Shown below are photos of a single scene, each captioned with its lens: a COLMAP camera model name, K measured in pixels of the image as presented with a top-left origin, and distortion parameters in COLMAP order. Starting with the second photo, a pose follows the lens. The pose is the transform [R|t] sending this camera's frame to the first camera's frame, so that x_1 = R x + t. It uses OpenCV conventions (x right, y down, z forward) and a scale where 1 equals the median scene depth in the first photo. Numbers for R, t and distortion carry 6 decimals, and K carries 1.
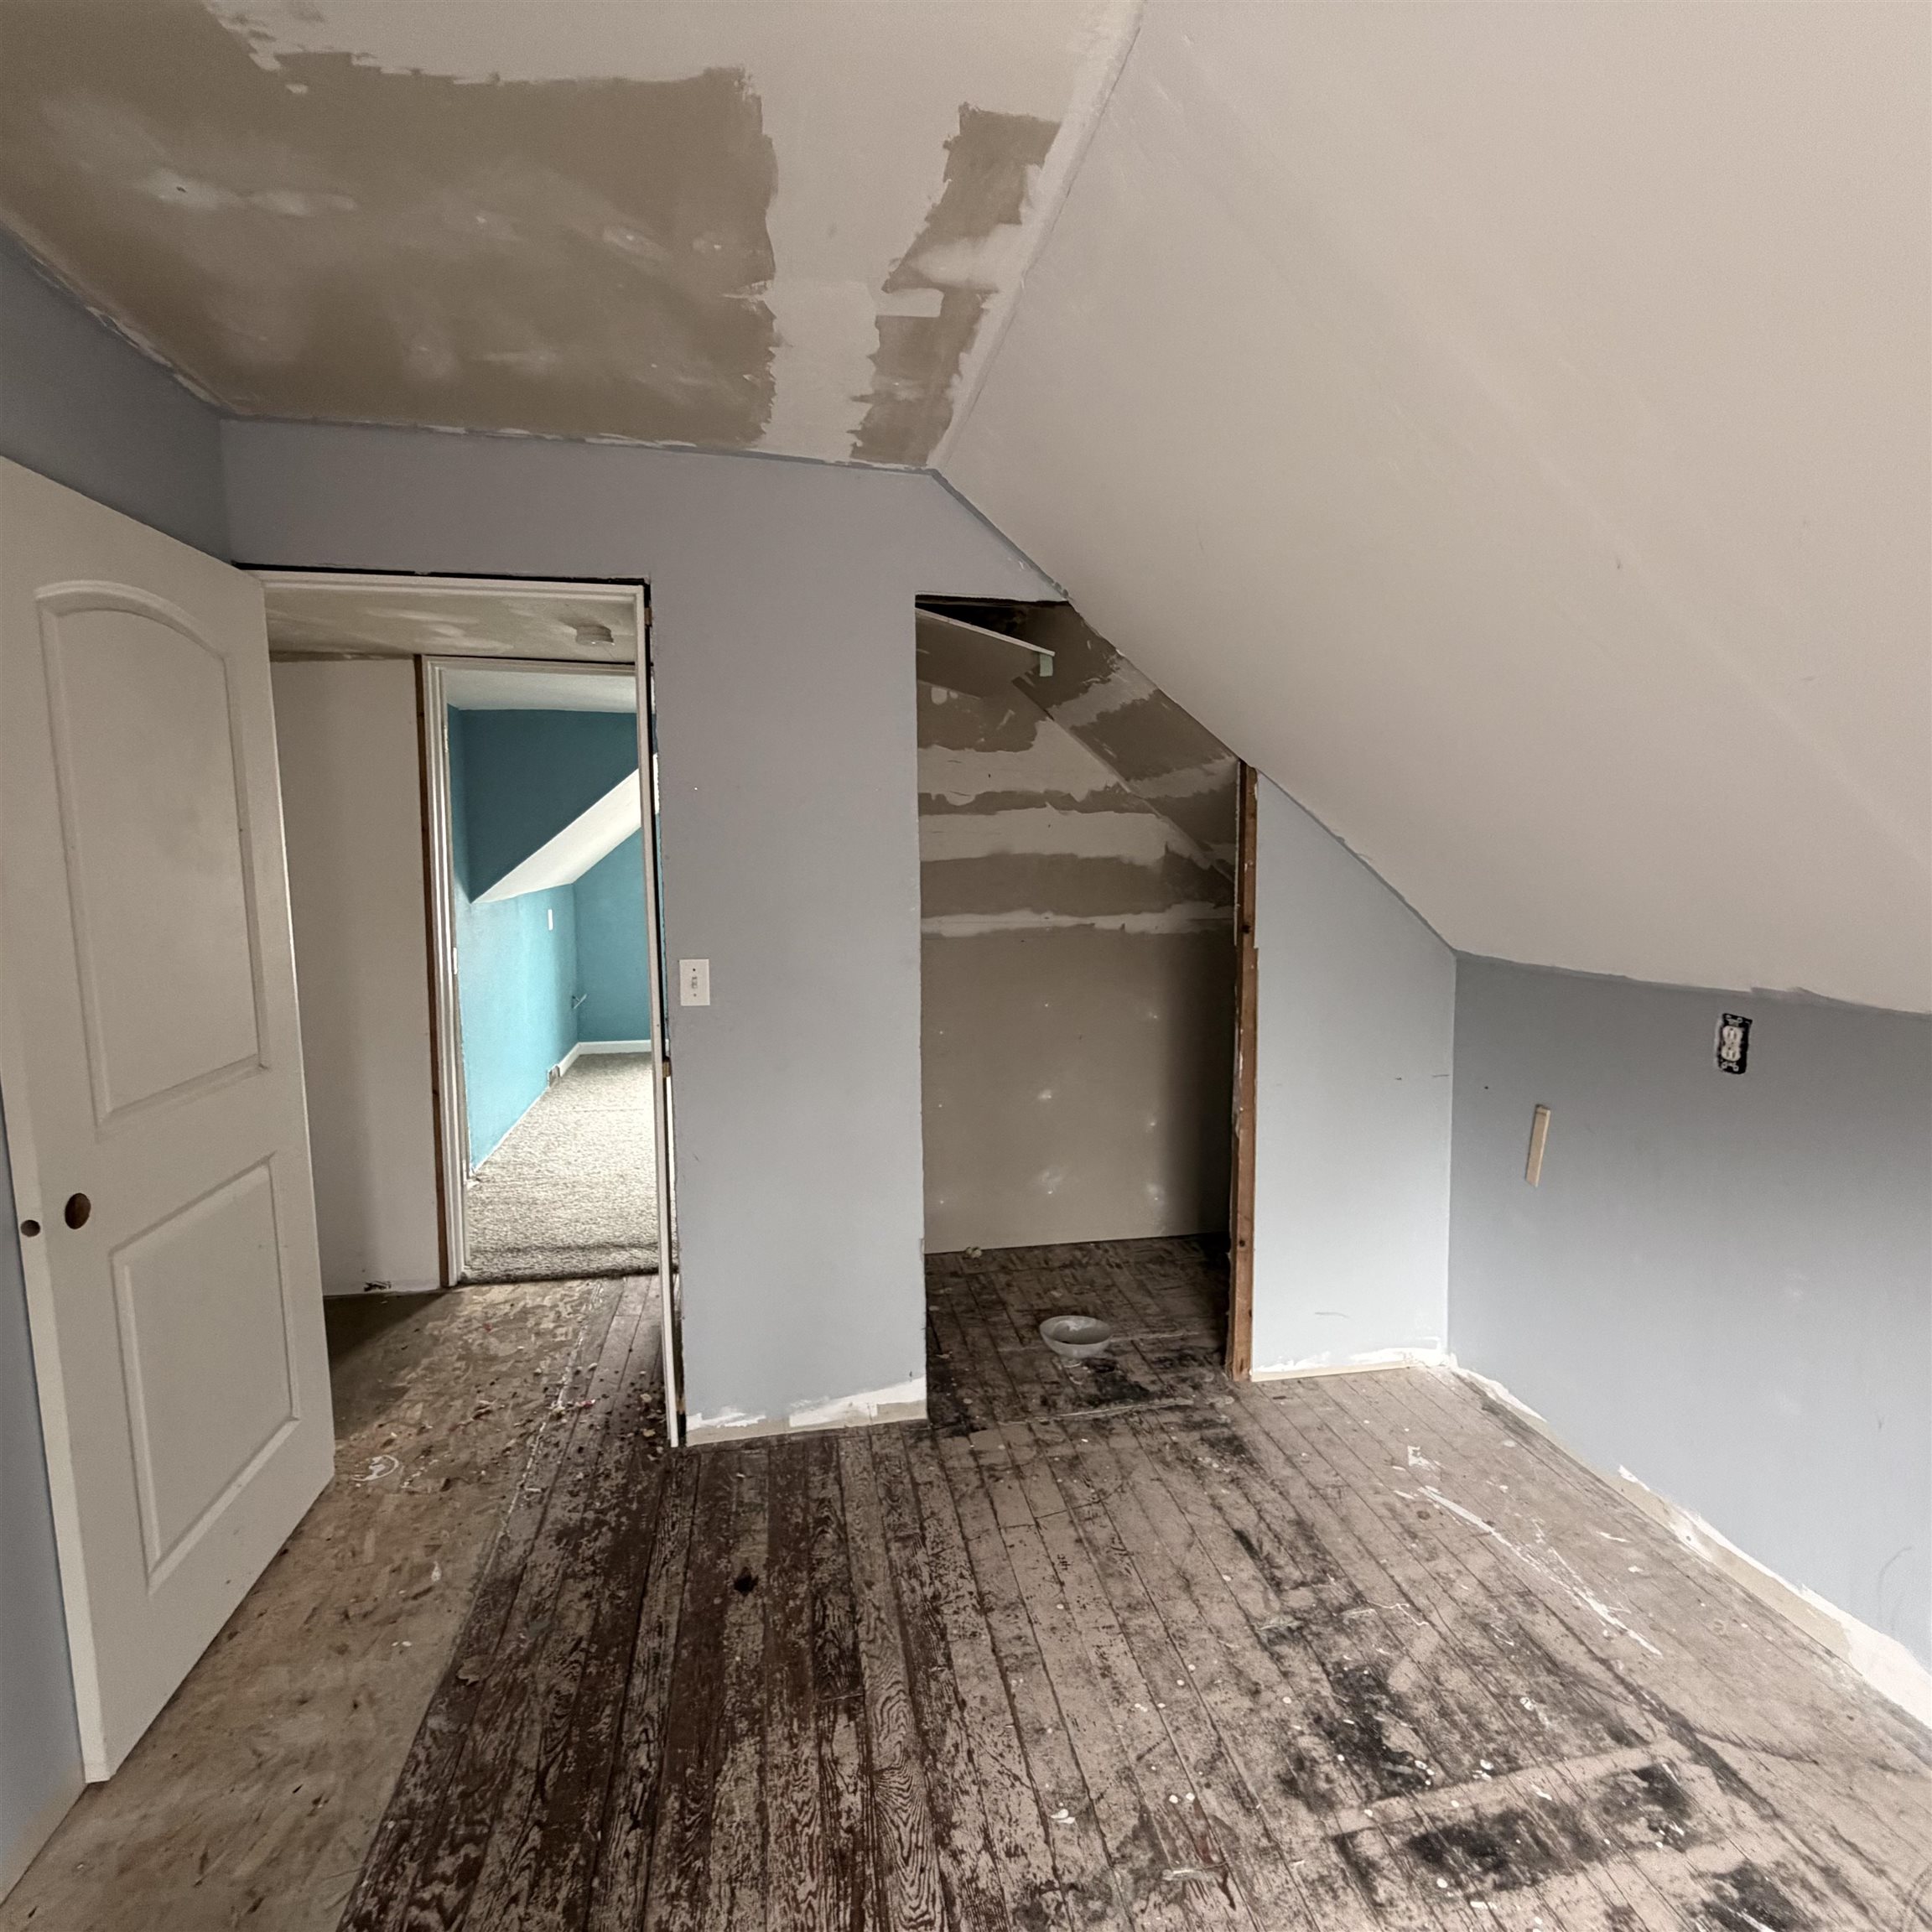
lens RADIAL K [[1027.4, 0, 955.8], [0, 1027.4, 967.7], [0, 0, 1]] dist [0.004900, 0.000007]
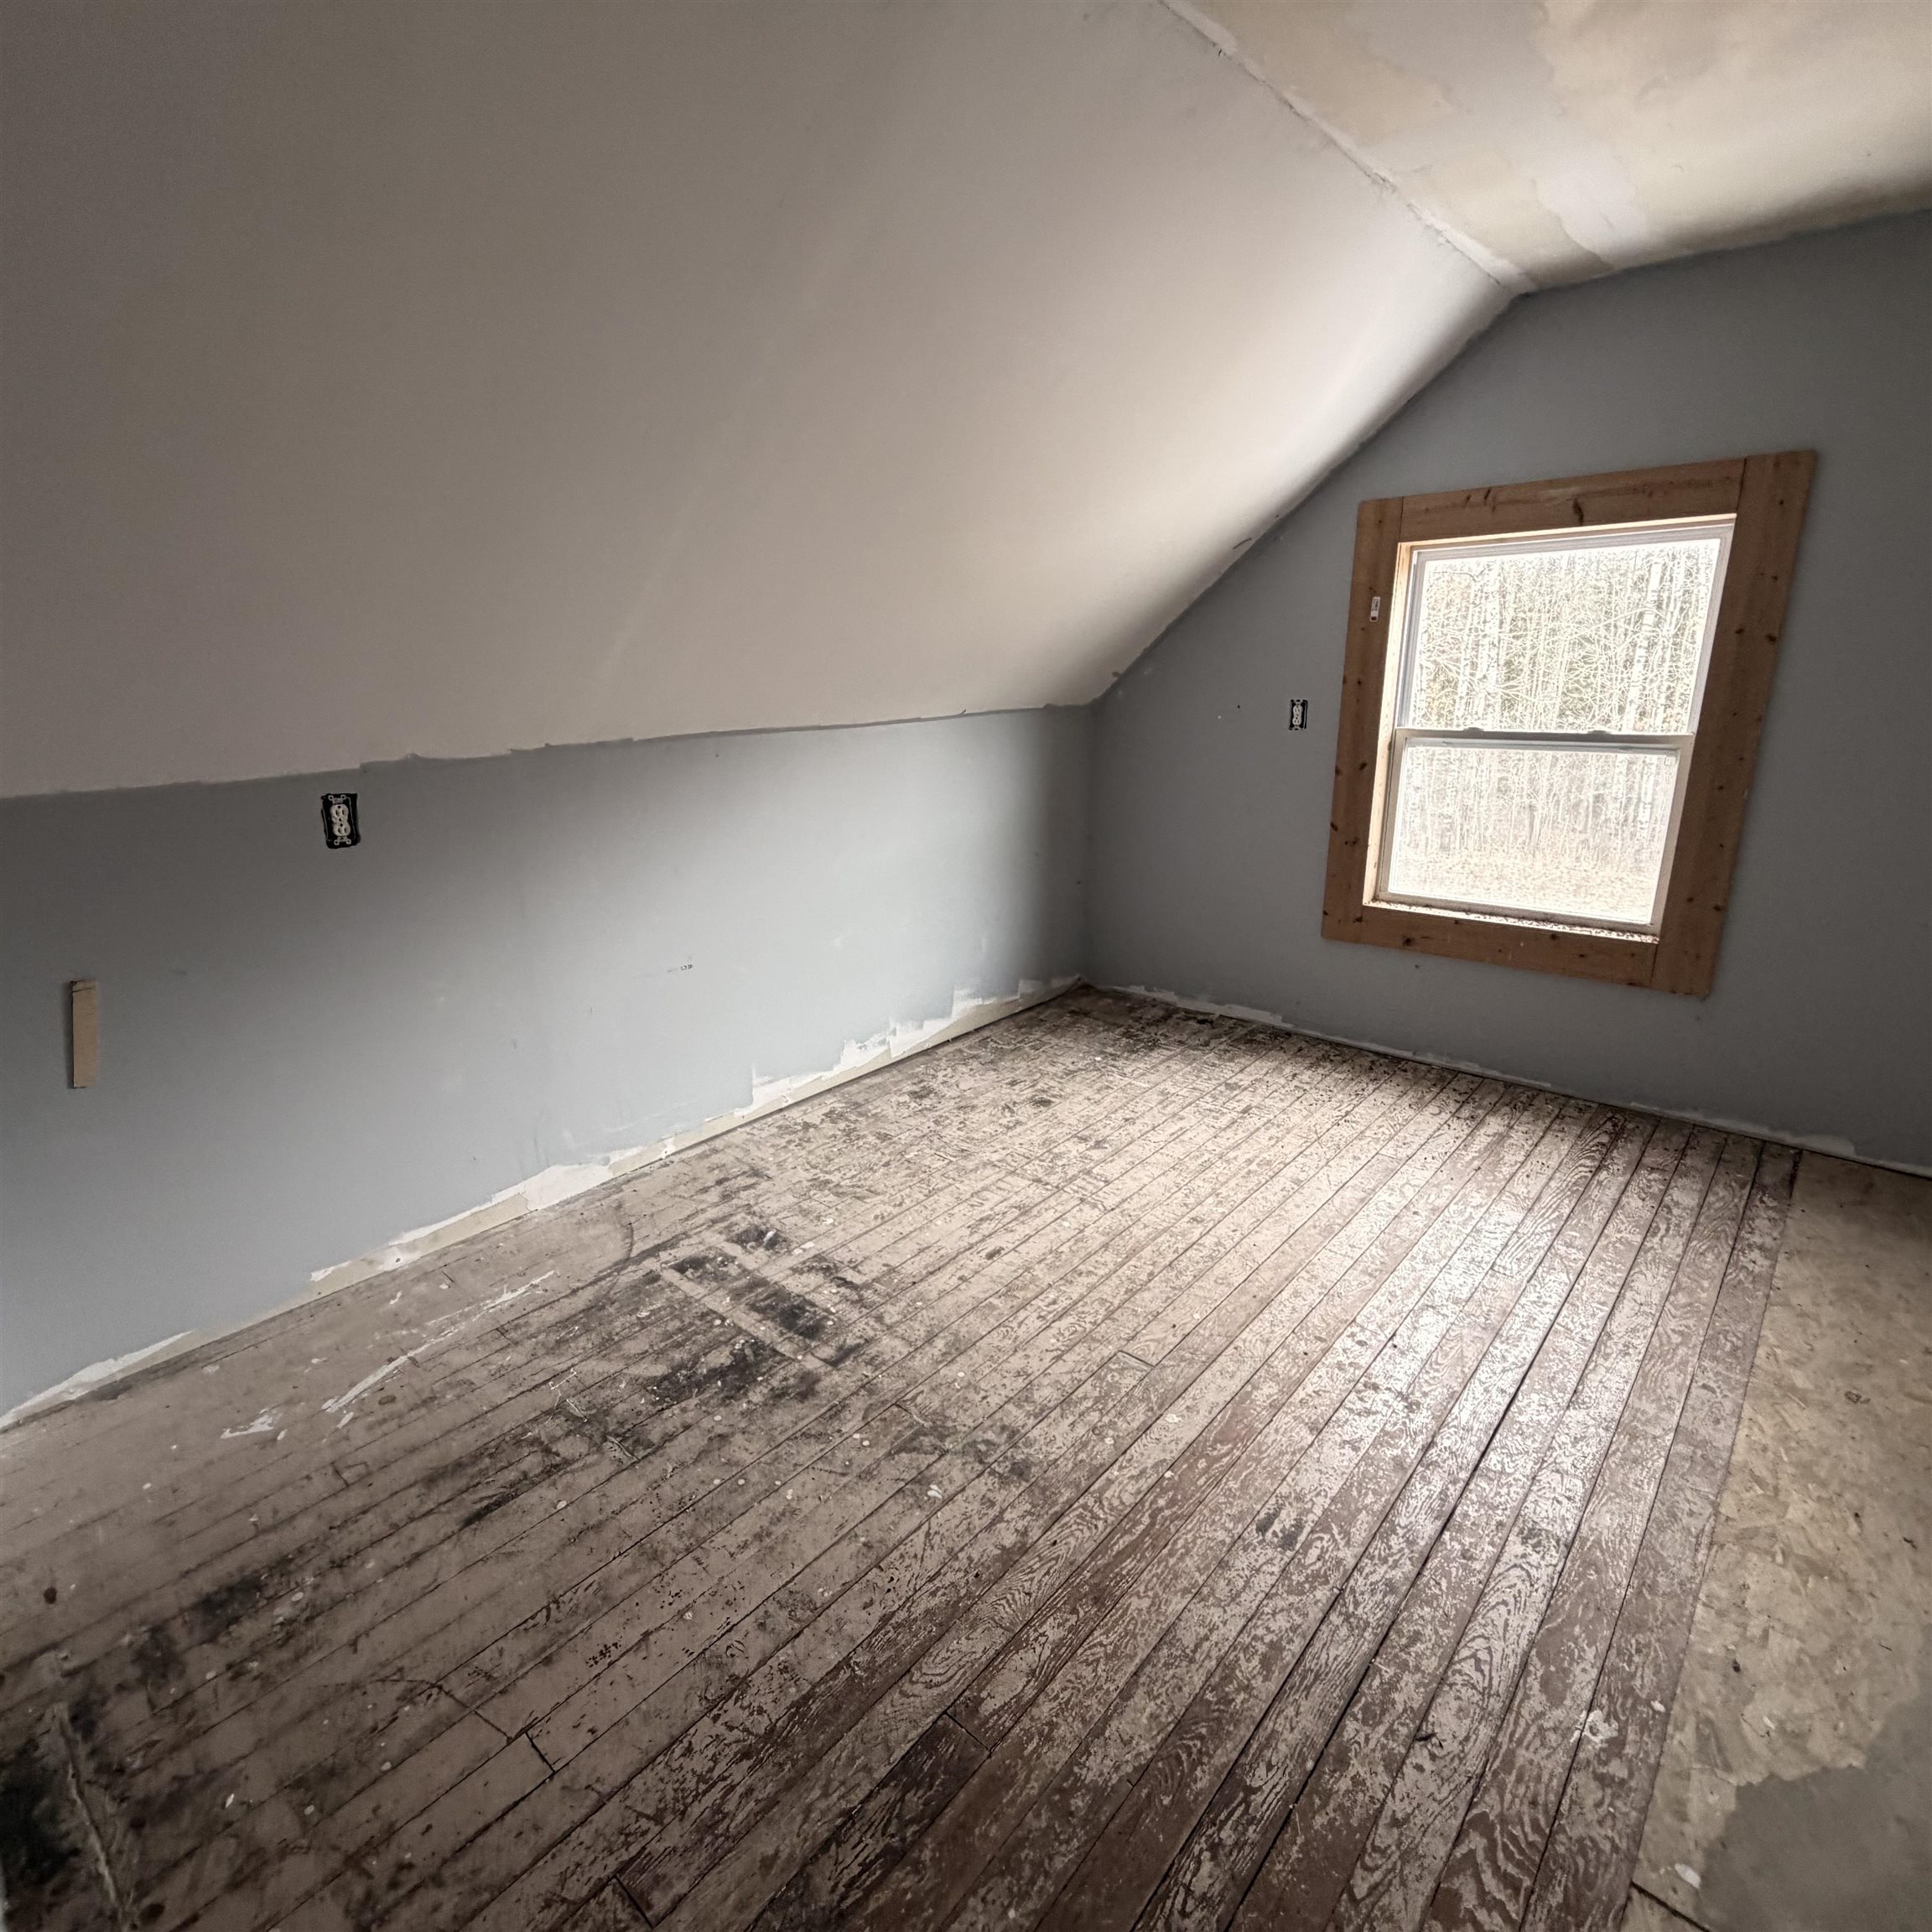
lens RADIAL K [[1027.4, 0, 955.8], [0, 1027.4, 967.7], [0, 0, 1]] dist [0.004900, 0.000007]
pose [[-0.614448, -0.206637, 0.761416, -0.615879], [0.106370, 0.934583, 0.339471, -0.098460], [-0.781754, 0.289579, -0.552272, 1.348611]]
